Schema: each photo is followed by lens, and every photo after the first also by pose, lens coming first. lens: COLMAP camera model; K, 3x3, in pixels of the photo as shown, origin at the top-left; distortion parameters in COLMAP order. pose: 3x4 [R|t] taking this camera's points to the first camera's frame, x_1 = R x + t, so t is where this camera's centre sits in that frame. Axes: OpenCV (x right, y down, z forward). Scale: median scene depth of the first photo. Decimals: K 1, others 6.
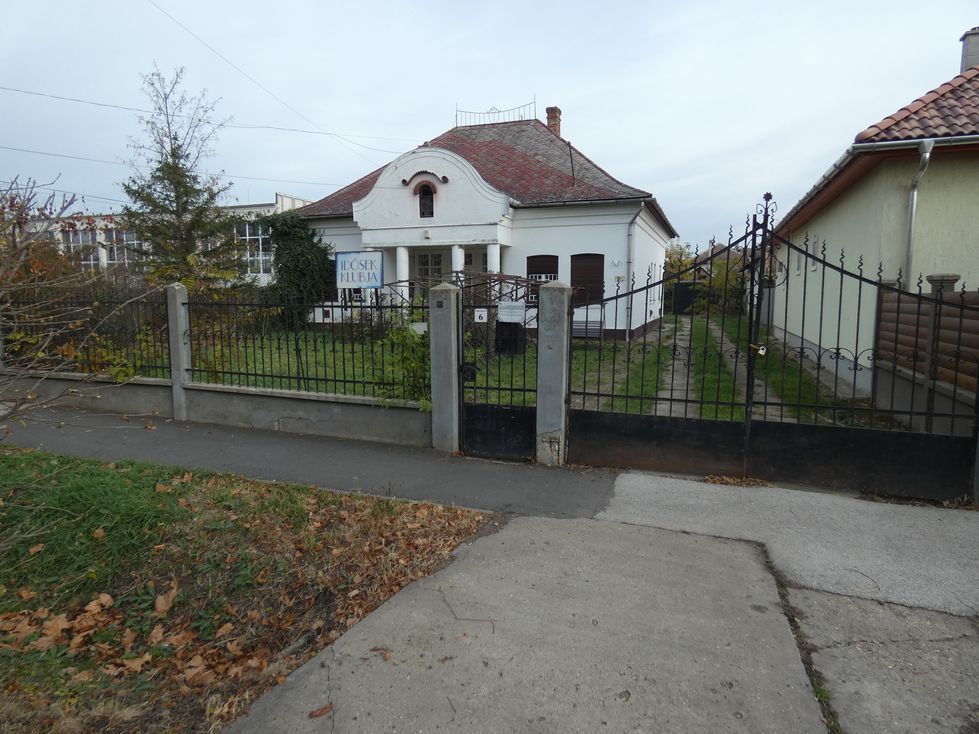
lens RADIAL K [[589.4, 0, 489.8], [0, 589.4, 360.9], [0, 0, 1]] dist [0.000892, -0.001265]
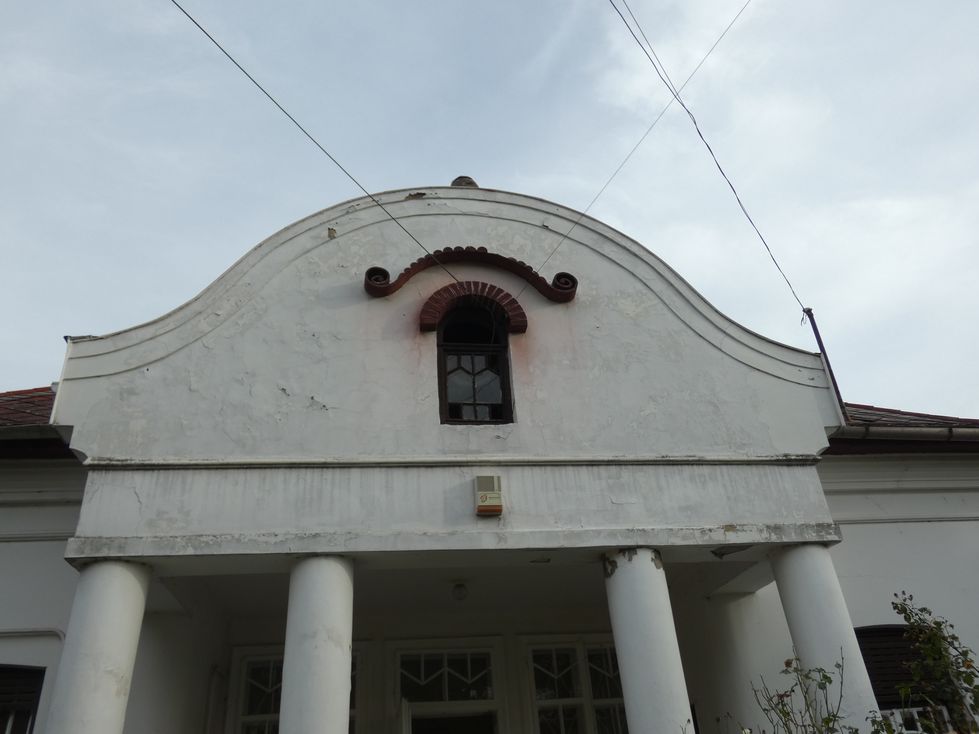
lens RADIAL K [[746.2, 0, 492.6], [0, 746.2, 364.7], [0, 0, 1]] dist [-0.001405, -0.011166]
pose [[0.871853, 0.199467, 0.447310, -0.228132], [0.124711, 0.792790, -0.596599, -0.097795], [-0.473625, 0.575931, 0.666321, 0.803311]]
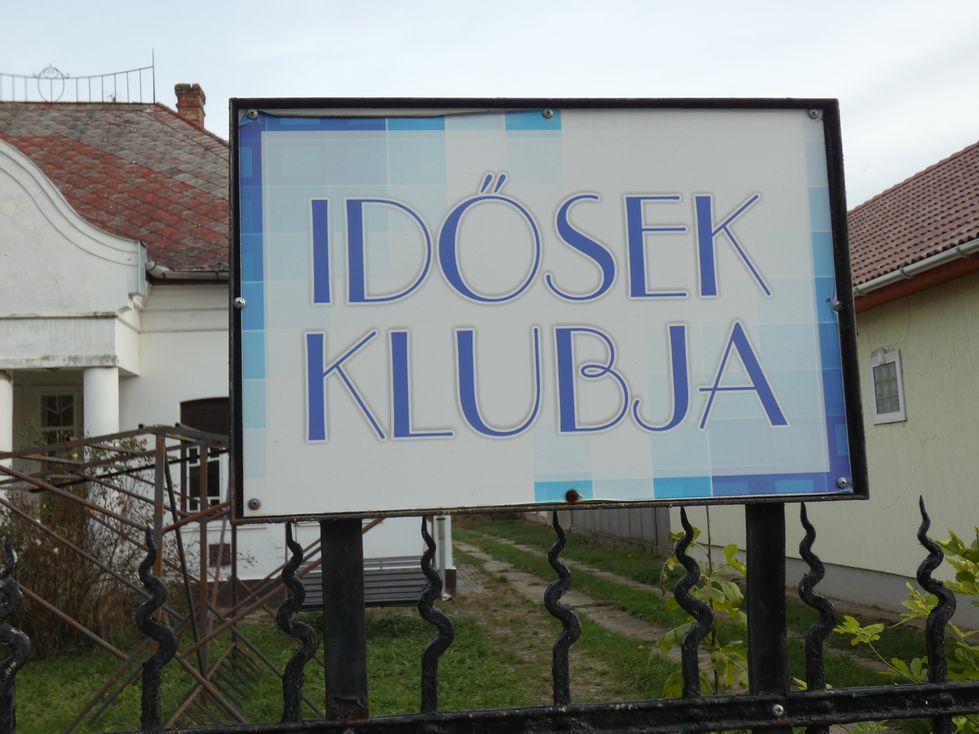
lens RADIAL K [[1083.3, 0, 489.5], [0, 1083.3, 367.0], [0, 0, 1]] dist [0.003403, -0.002453]
pose [[0.884673, 0.014942, 0.465972, -0.095663], [0.088666, 0.975852, -0.199629, -0.035469], [-0.457703, 0.217922, 0.861985, 0.271707]]
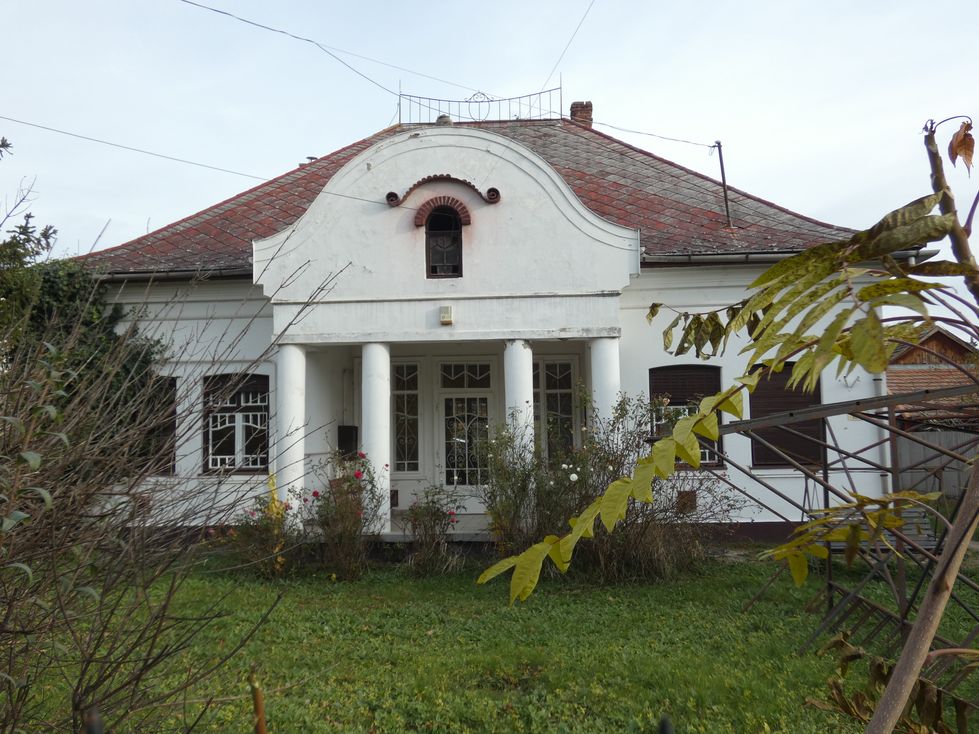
lens RADIAL K [[893.2, 0, 489.5], [0, 893.2, 367.0], [0, 0, 1]] dist [-0.003863, 0.000259]
pose [[0.956694, 0.008588, 0.290968, -0.266776], [0.049317, 0.980333, -0.191087, -0.050391], [-0.286886, 0.197162, 0.937456, 0.382544]]
